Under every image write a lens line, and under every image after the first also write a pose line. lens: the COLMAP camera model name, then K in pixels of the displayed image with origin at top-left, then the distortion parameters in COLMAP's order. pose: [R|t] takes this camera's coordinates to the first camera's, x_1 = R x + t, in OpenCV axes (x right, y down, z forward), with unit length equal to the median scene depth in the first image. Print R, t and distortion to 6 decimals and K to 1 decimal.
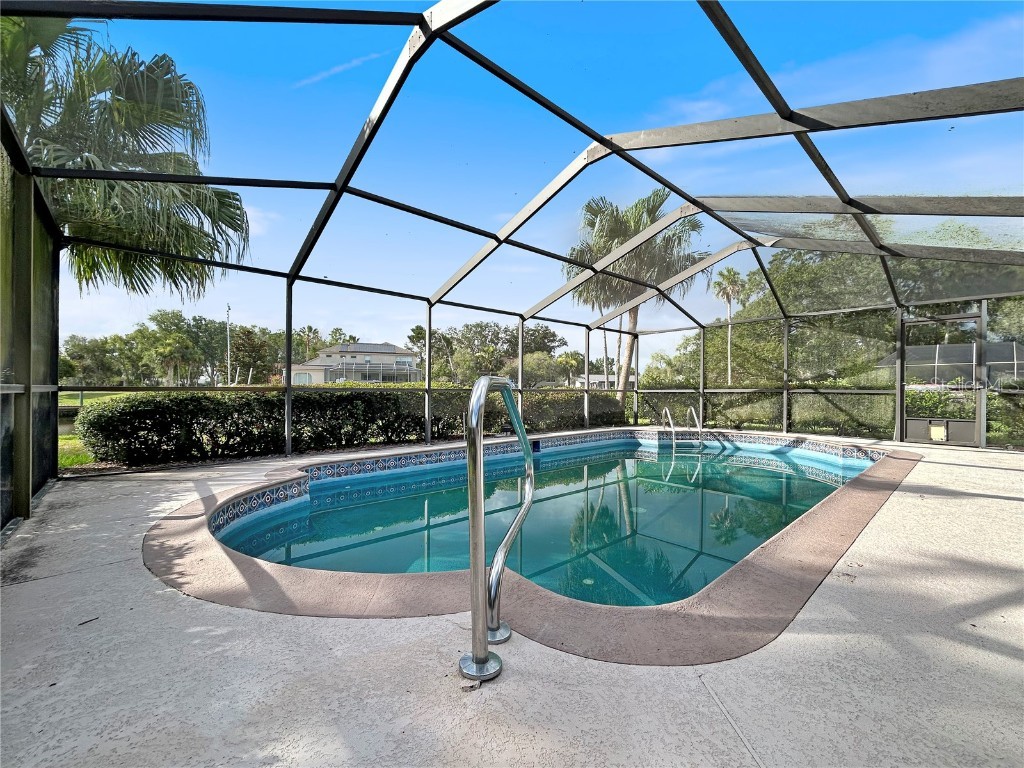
lens RADIAL K [[422.7, 0, 511.3], [0, 422.7, 391.0], [0, 0, 1]] dist [-0.001514, -0.000055]
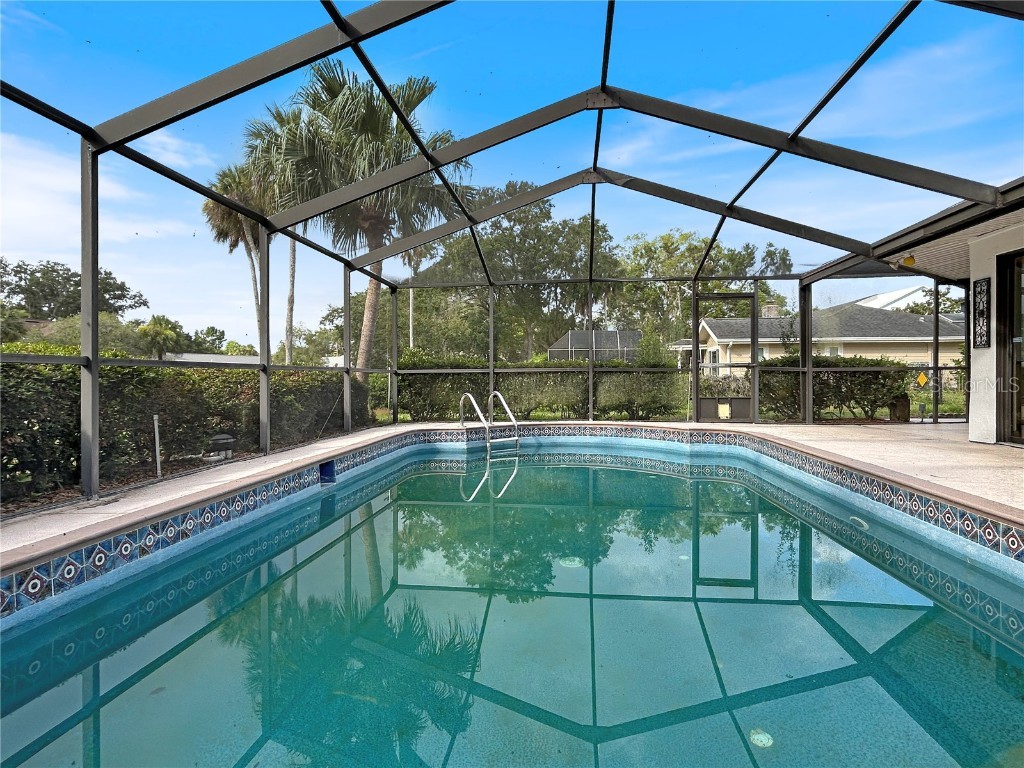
lens RADIAL K [[567.3, 0, 512.0], [0, 567.3, 384.0], [0, 0, 1]] dist [0.002075, 0.000694]
pose [[0.756965, -0.015284, 0.653277, -0.192062], [0.008868, 0.999875, 0.013118, 0.012183], [-0.653396, -0.004136, 0.757005, 0.265464]]
